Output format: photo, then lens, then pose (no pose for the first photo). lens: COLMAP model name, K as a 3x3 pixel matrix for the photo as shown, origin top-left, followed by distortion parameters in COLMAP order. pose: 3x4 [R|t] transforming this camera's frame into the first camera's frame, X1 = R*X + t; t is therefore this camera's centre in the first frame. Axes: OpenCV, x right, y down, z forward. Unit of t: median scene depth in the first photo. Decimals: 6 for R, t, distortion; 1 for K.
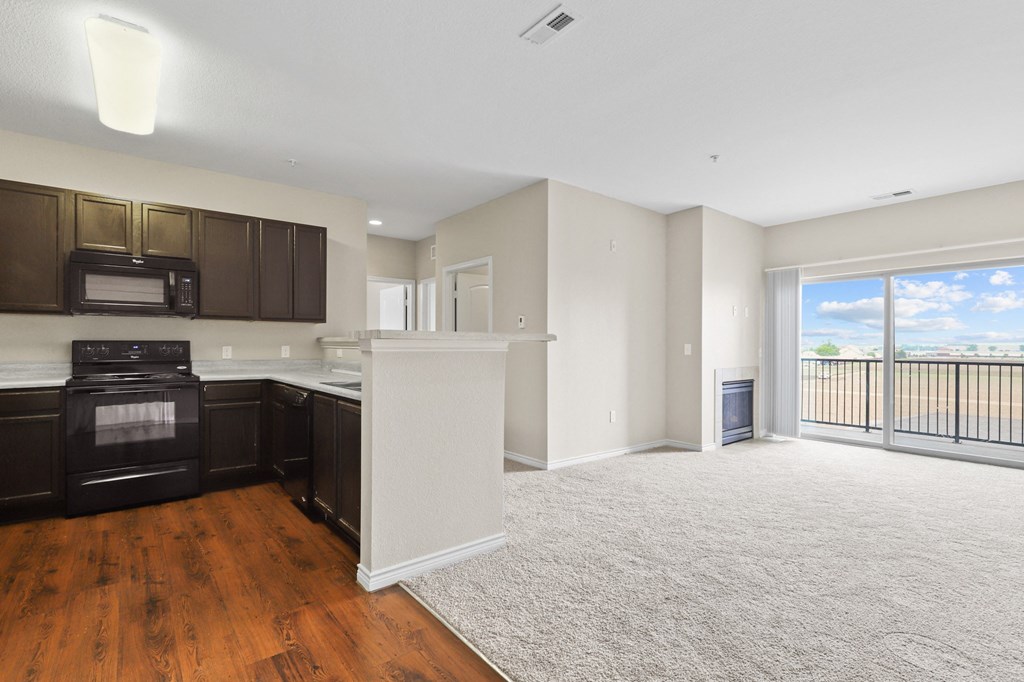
lens RADIAL K [[489.0, 0, 512.2], [0, 489.0, 342.9], [0, 0, 1]] dist [-0.011962, -0.000545]
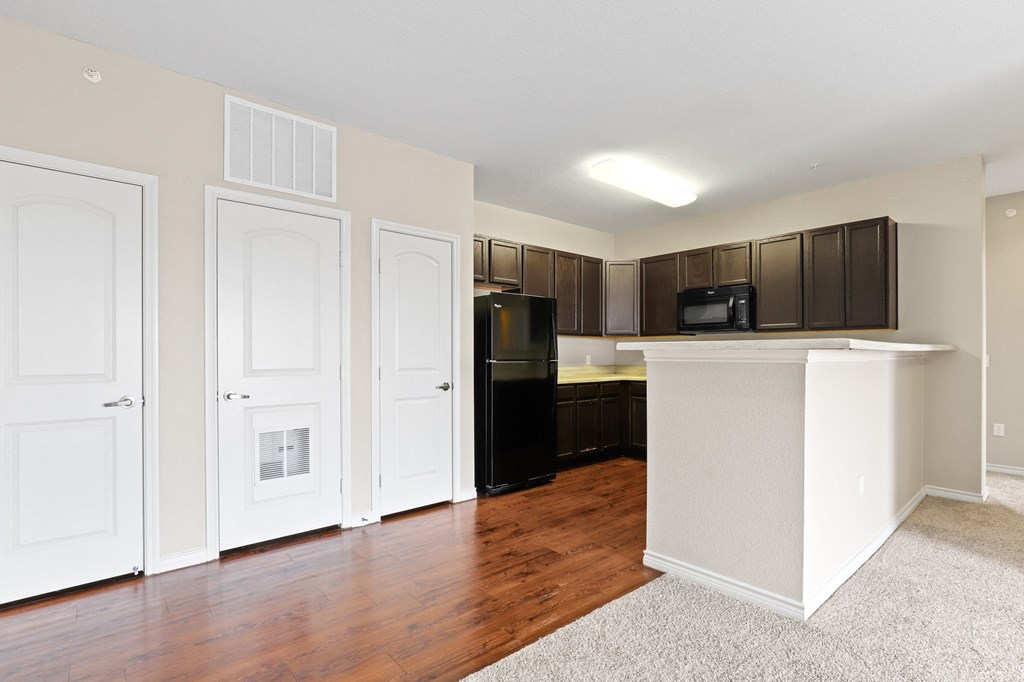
lens RADIAL K [[489.0, 0, 514.9], [0, 489.0, 347.4], [0, 0, 1]] dist [-0.011962, -0.000545]
pose [[0.031965, -0.018226, -0.999323, 0.854088], [0.001087, 0.999834, -0.018201, 0.011440], [0.999488, -0.000505, 0.031979, 0.641583]]
